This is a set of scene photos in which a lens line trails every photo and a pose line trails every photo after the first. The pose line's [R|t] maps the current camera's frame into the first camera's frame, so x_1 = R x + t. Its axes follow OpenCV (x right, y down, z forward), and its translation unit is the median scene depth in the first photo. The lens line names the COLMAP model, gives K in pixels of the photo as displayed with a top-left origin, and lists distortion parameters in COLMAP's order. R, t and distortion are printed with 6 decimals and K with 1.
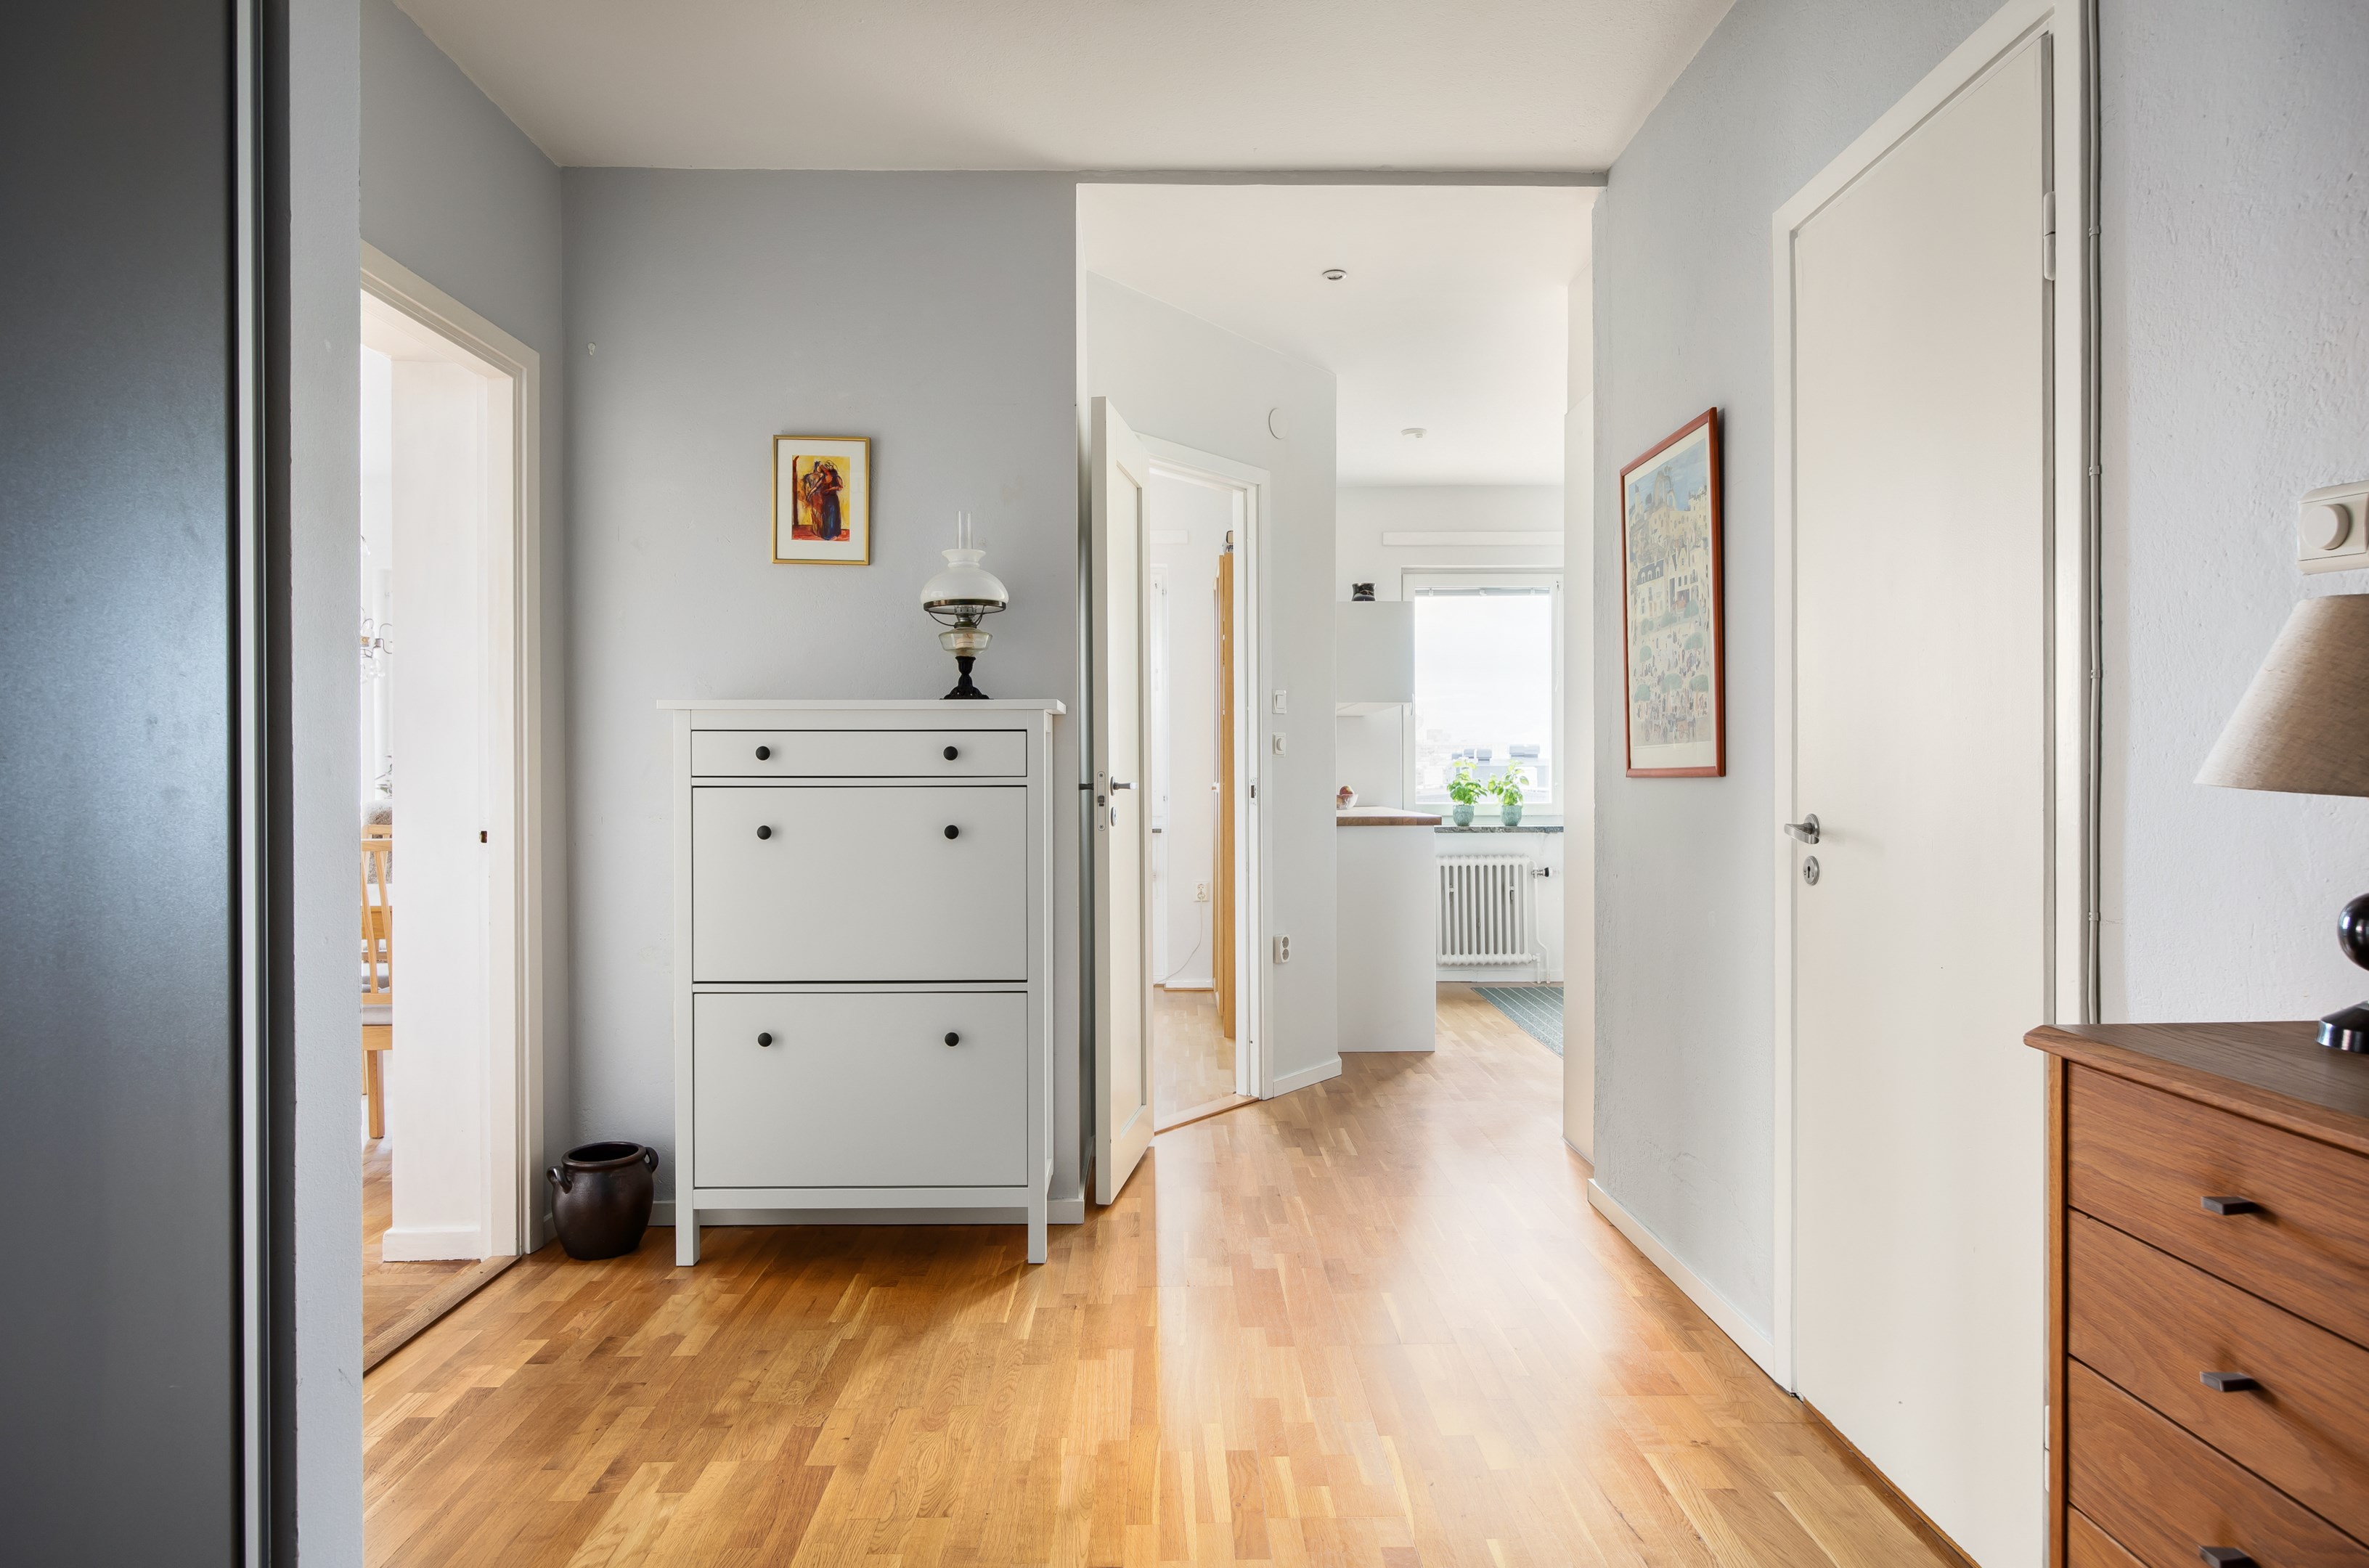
lens RADIAL K [[1360.9, 0, 1184.5], [0, 1360.9, 784.0], [0, 0, 1]] dist [0.000847, 0.000446]
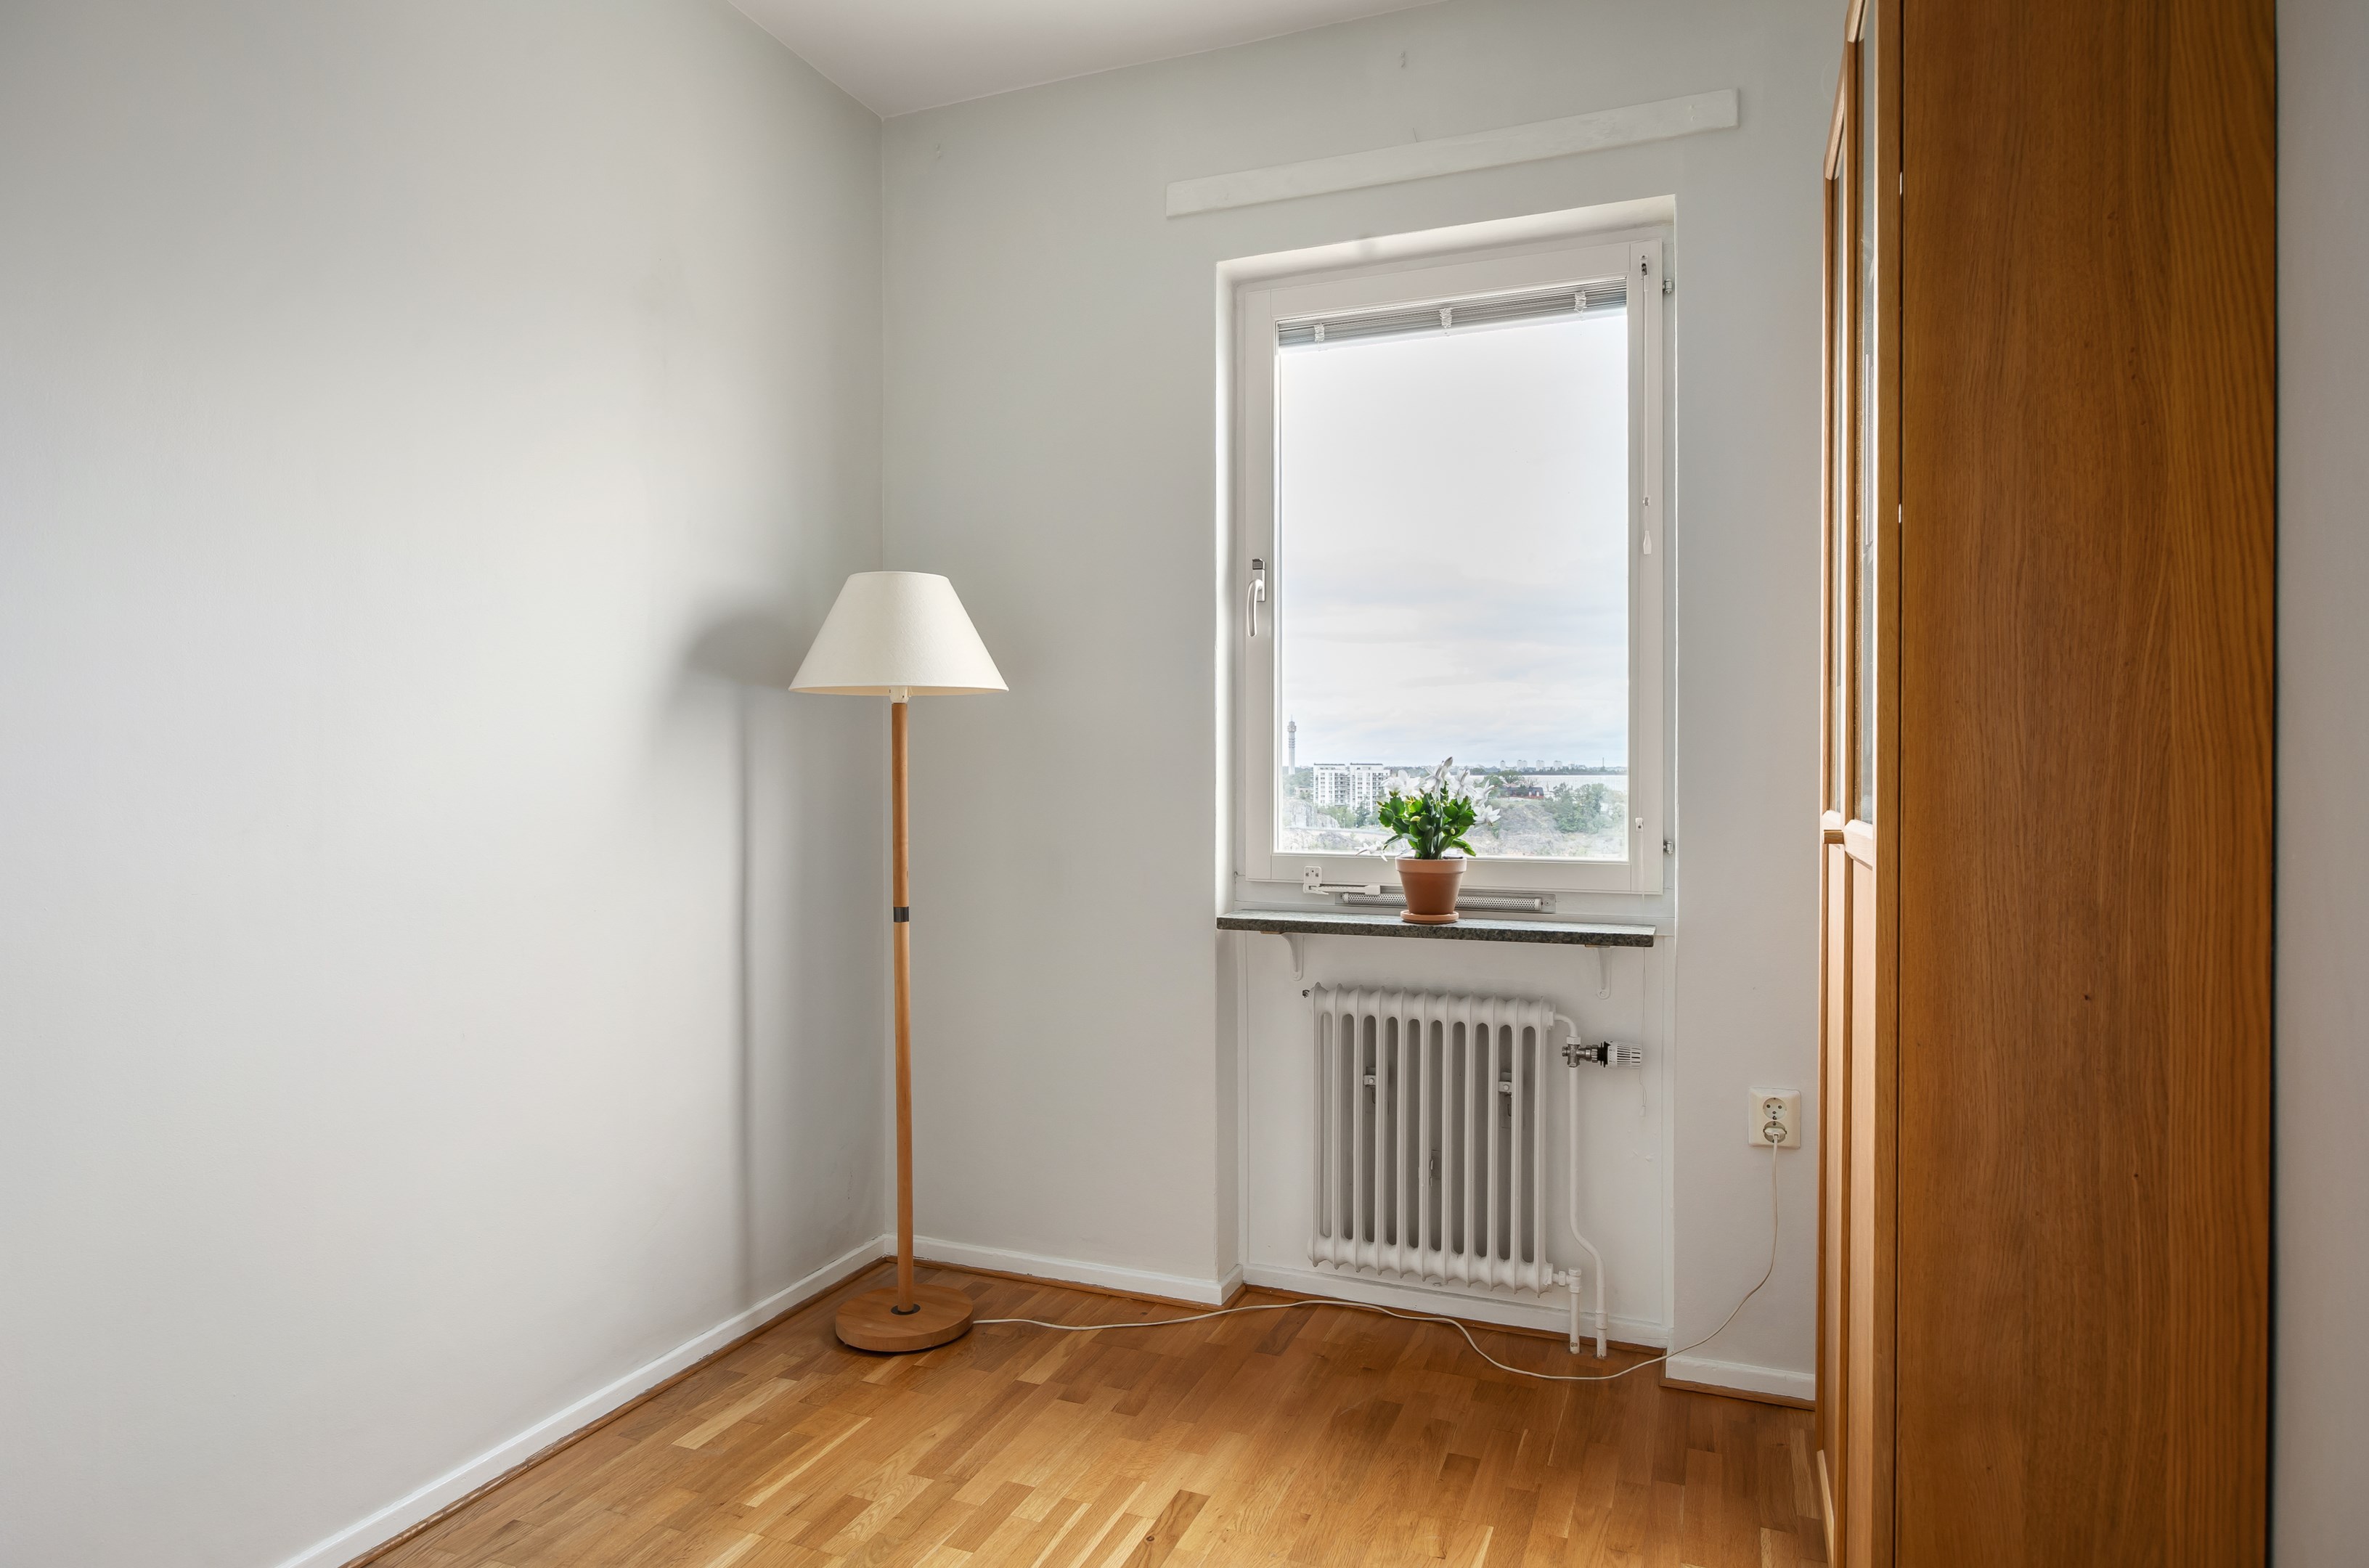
lens RADIAL K [[1360.9, 0, 1184.5], [0, 1360.9, 784.0], [0, 0, 1]] dist [0.000847, 0.000446]
pose [[0.926252, 0.017095, -0.376518, 0.299181], [-0.015843, 0.999854, 0.006424, -0.008393], [0.376572, 0.000015, 0.926387, 0.617004]]
